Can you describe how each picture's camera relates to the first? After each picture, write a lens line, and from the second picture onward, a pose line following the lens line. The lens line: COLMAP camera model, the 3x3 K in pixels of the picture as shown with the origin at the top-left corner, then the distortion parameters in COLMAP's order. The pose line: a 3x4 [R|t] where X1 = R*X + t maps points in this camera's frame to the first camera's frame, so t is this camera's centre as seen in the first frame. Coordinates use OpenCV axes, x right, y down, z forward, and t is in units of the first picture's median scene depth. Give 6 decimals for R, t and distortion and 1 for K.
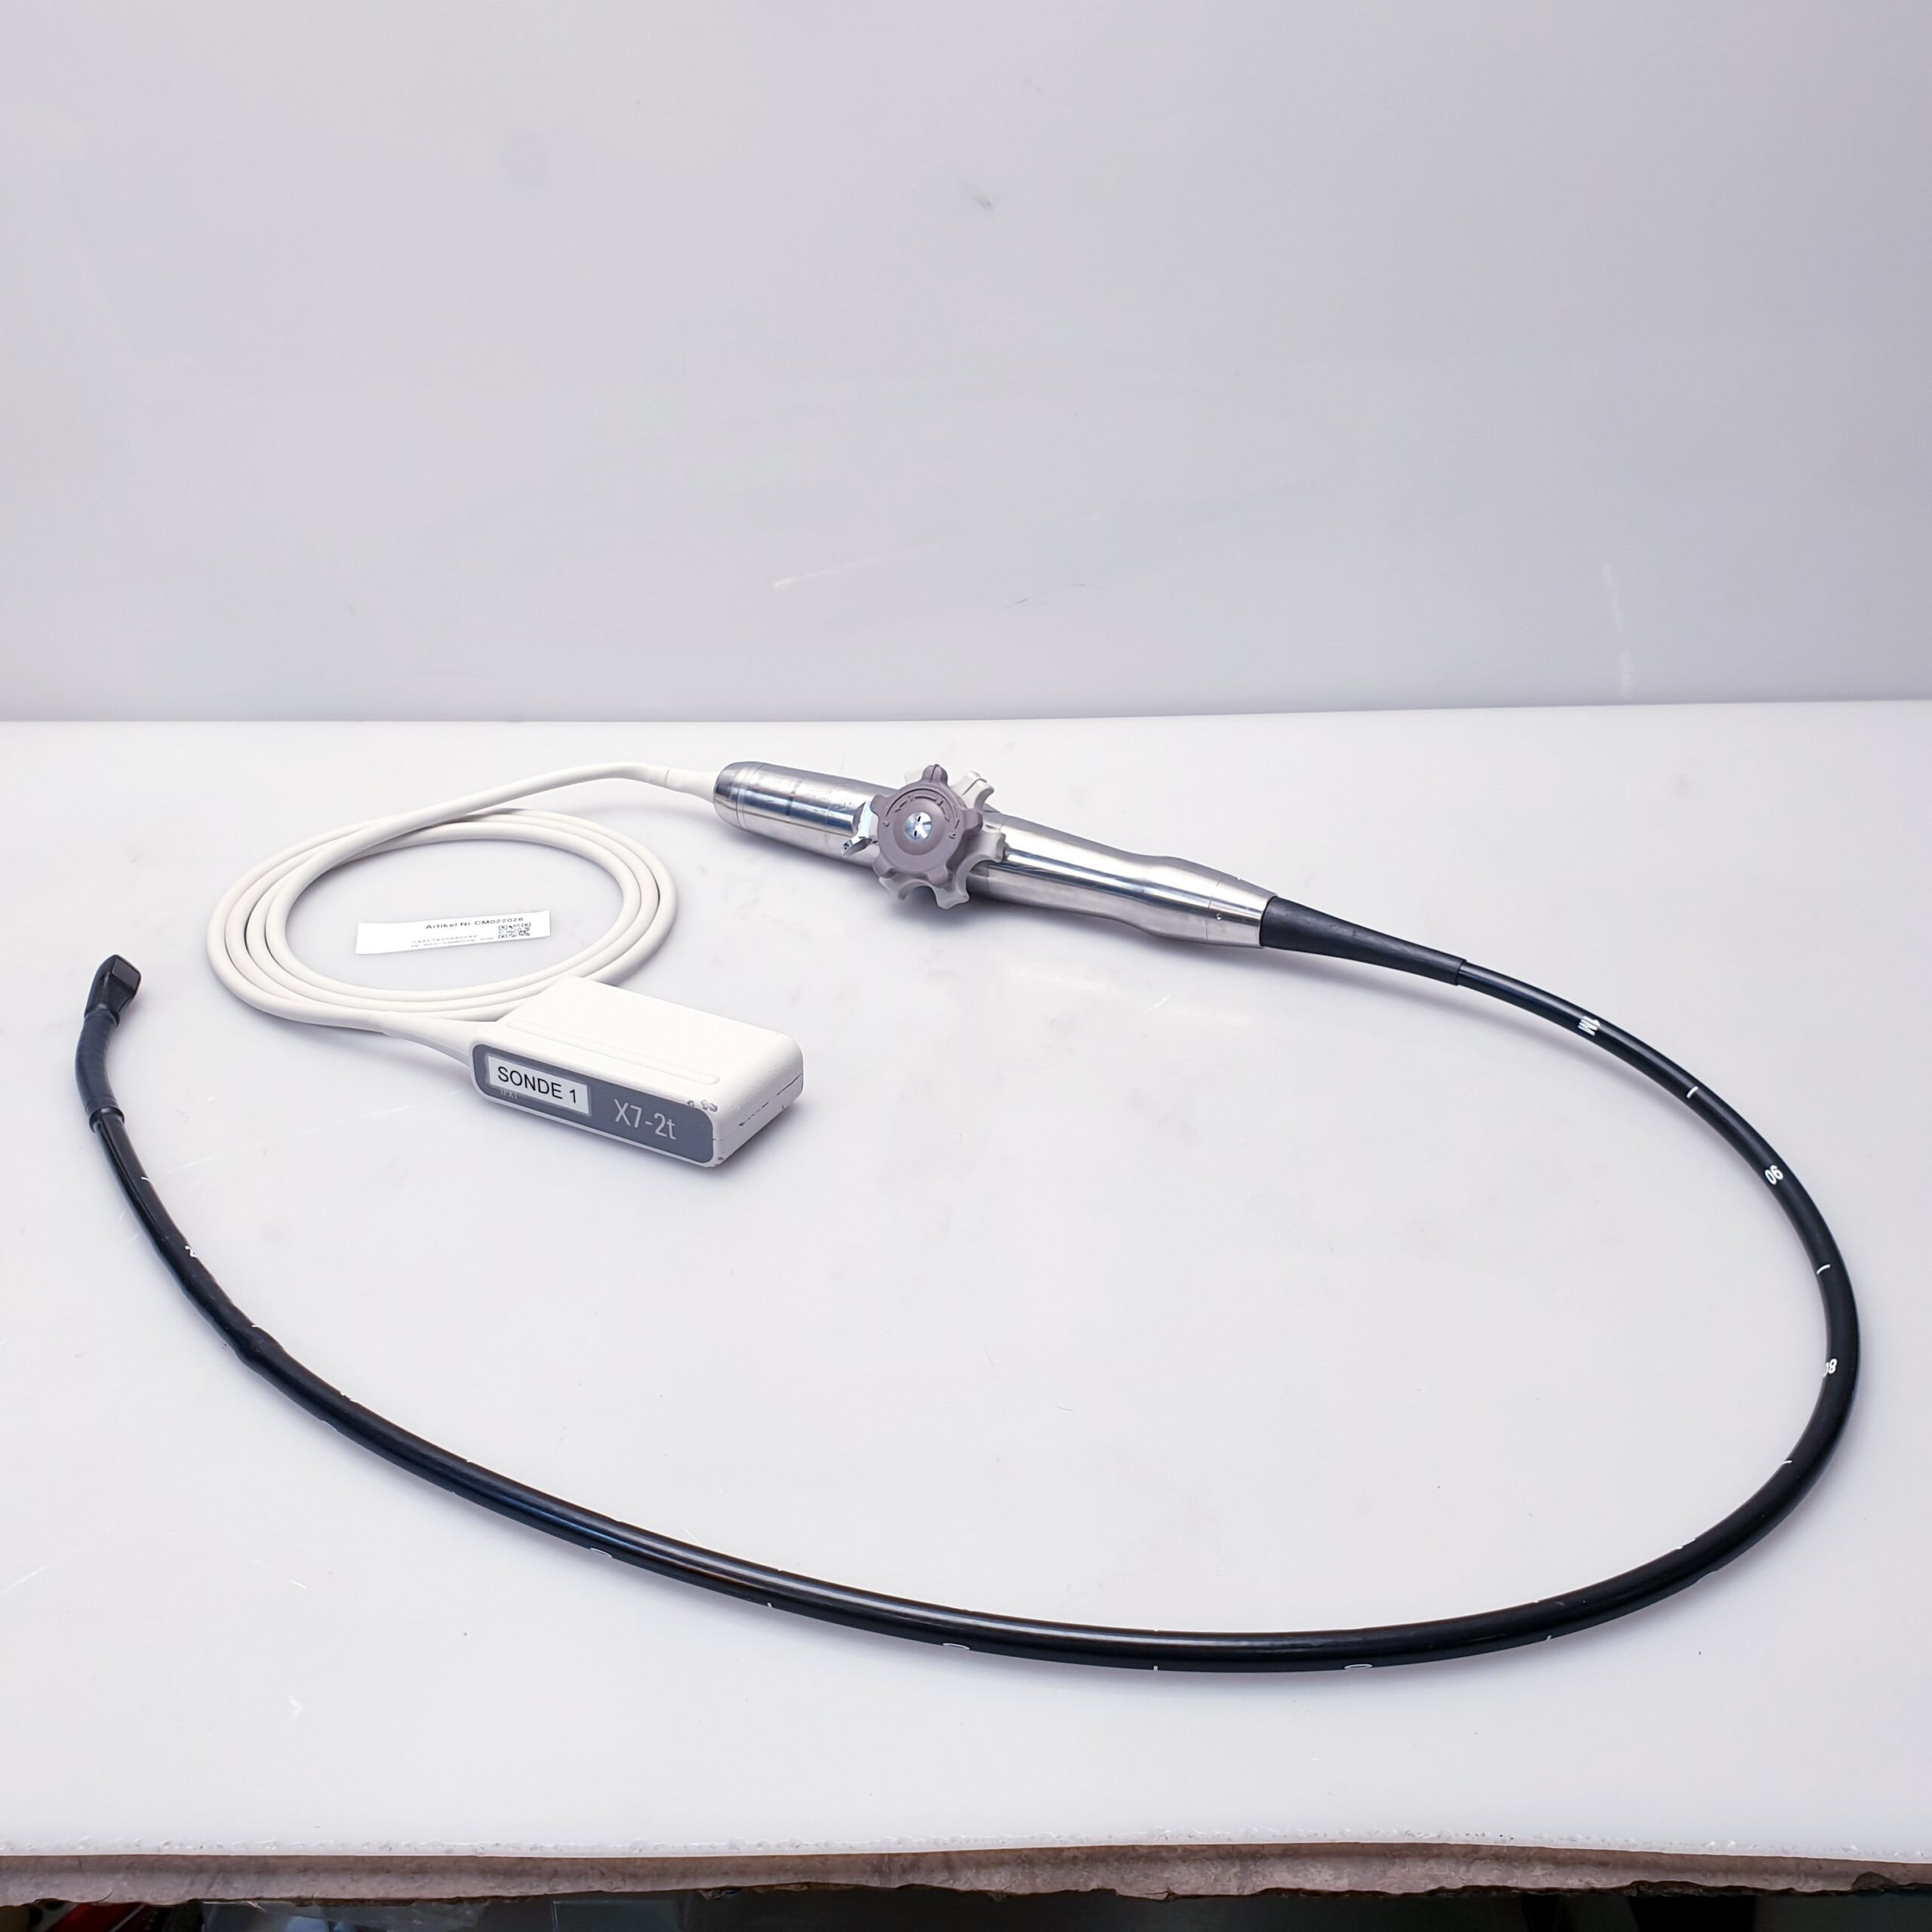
lens RADIAL K [[2048.5, 0, 978.1], [0, 2048.5, 968.5], [0, 0, 1]] dist [0.119898, -0.184265]
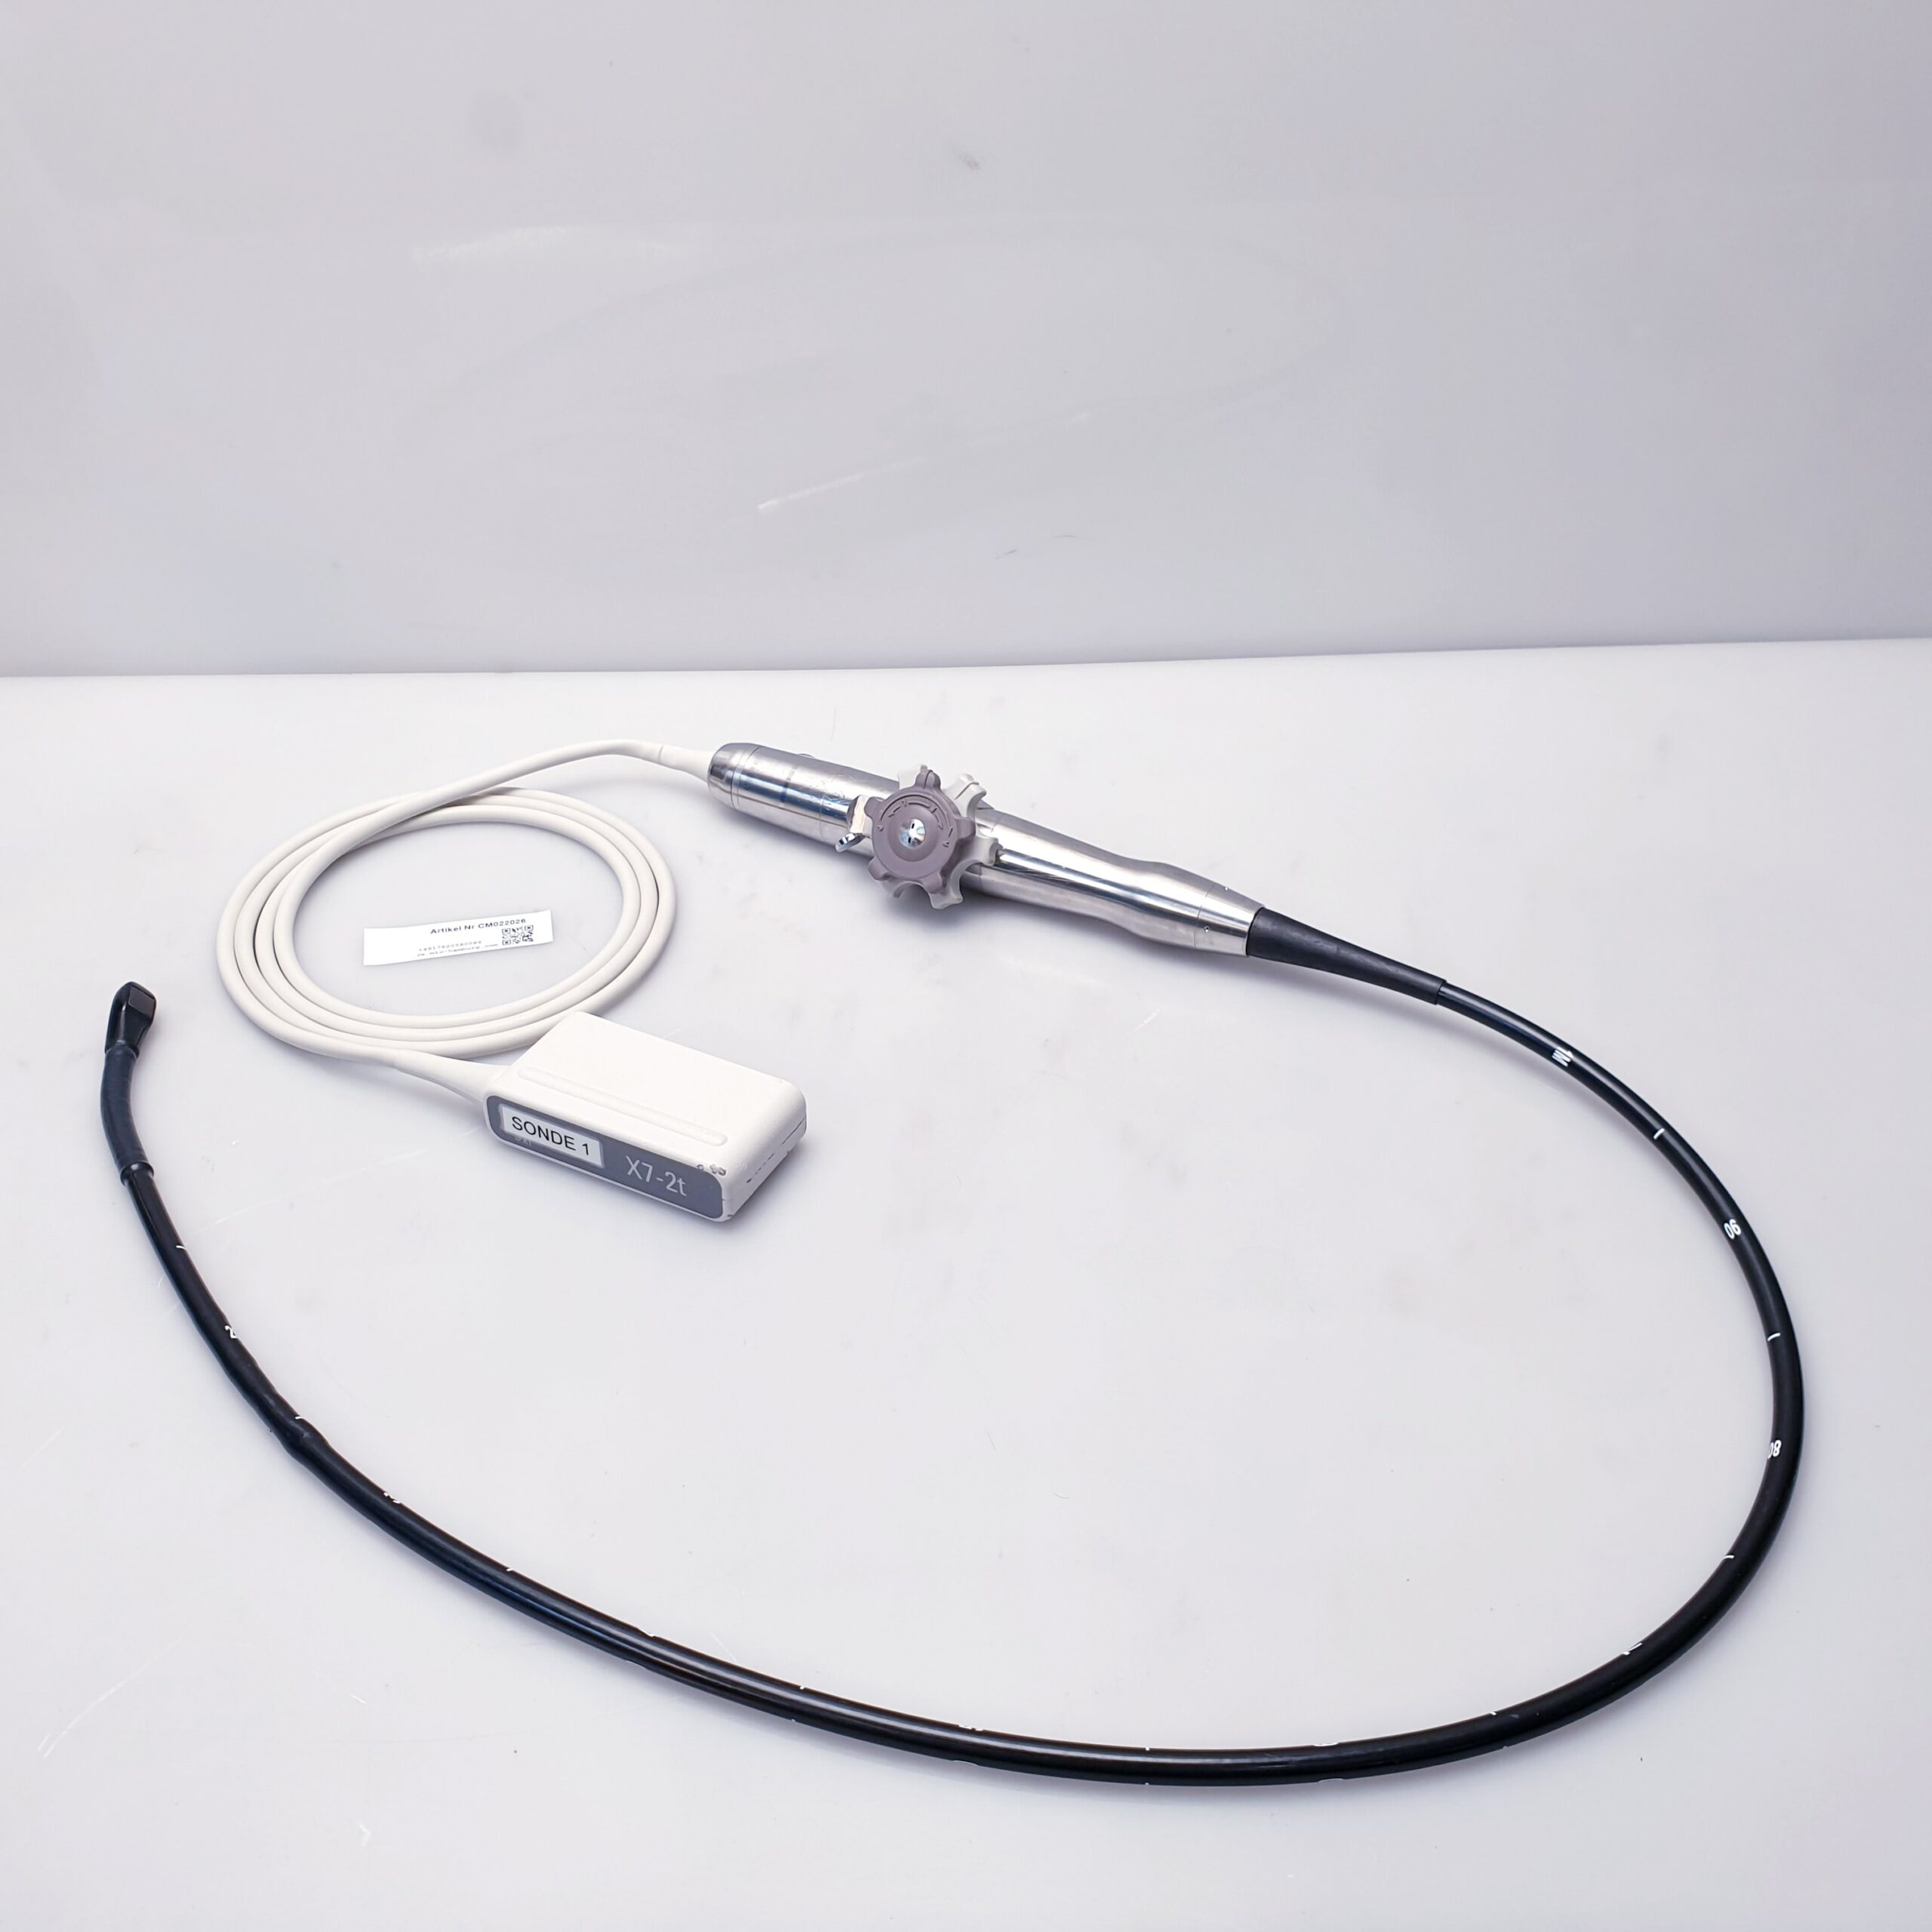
lens RADIAL K [[2048.5, 0, 978.1], [0, 2048.5, 968.5], [0, 0, 1]] dist [0.119898, -0.184265]
pose [[0.999933, -0.008534, 0.007776, -0.005843], [0.007319, 0.989456, 0.144648, -0.174444], [-0.008929, -0.144581, 0.989453, -0.017381]]
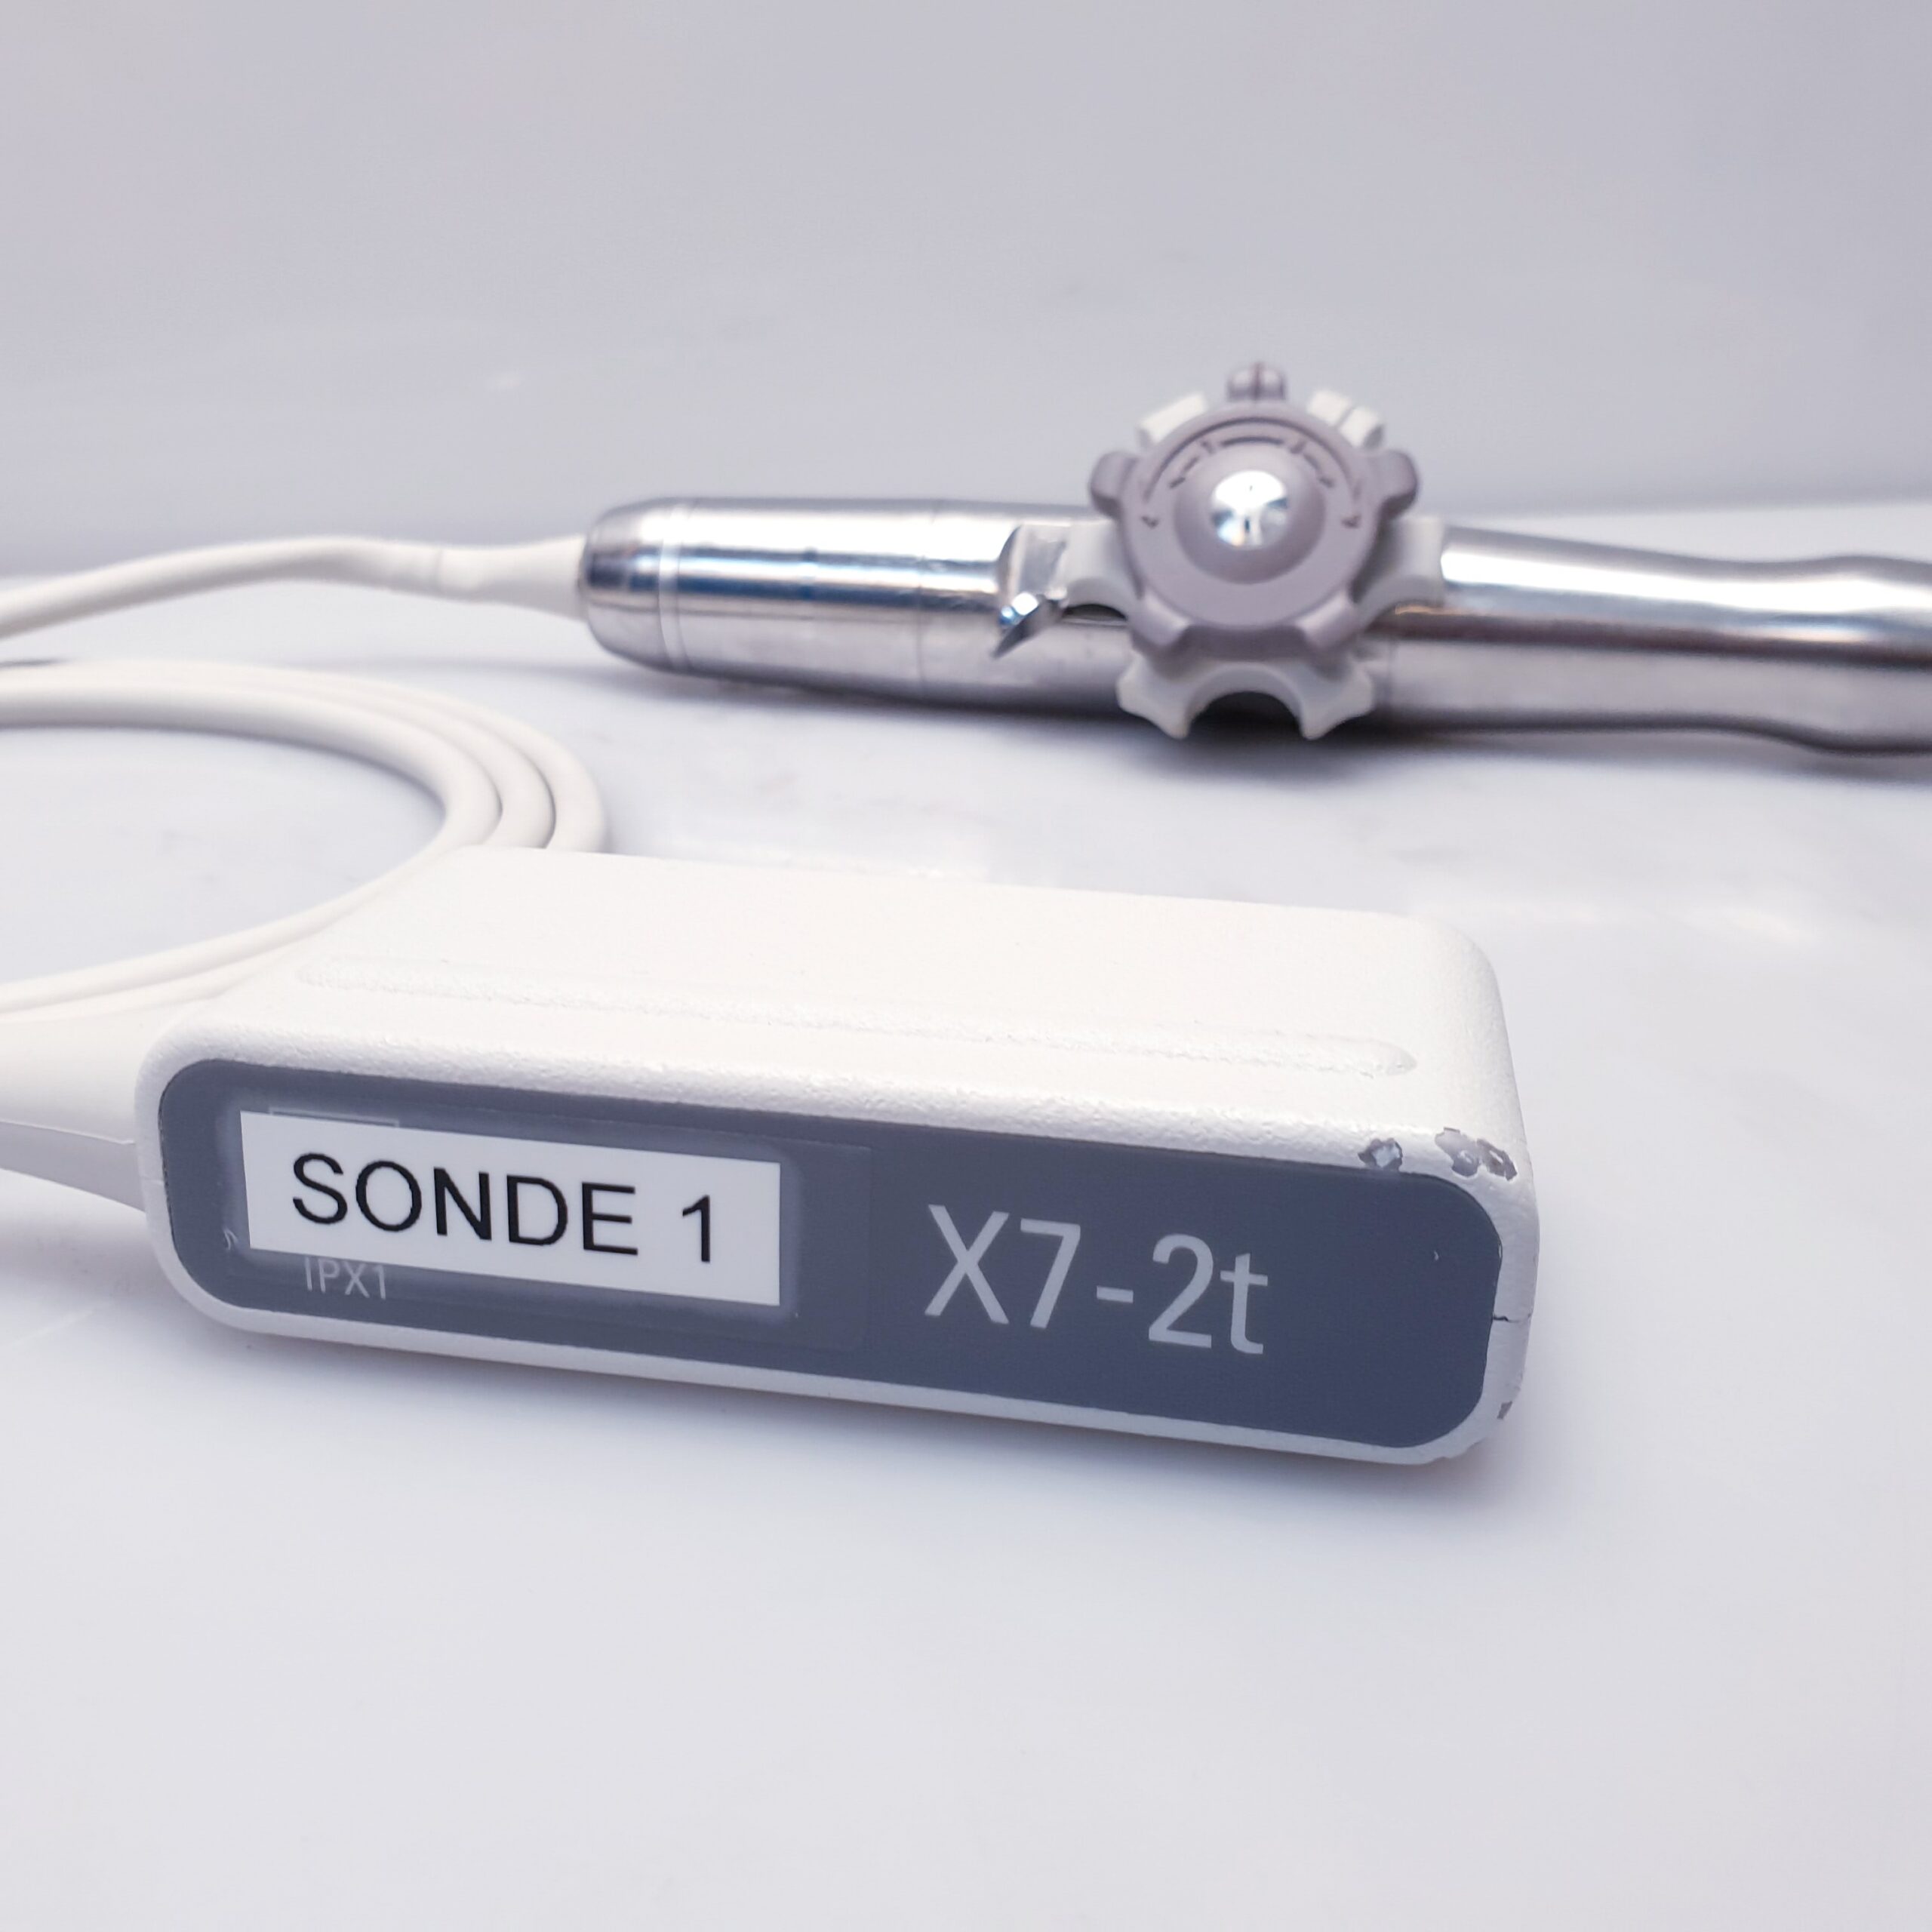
lens RADIAL K [[2066.5, 0, 968.7], [0, 2066.5, 931.6], [0, 0, 1]] dist [0.198624, -0.829627]
pose [[0.958261, -0.084966, 0.272977, -0.222986], [0.127034, 0.981924, -0.140310, 0.064440], [-0.256122, 0.169131, 0.951733, 0.767064]]
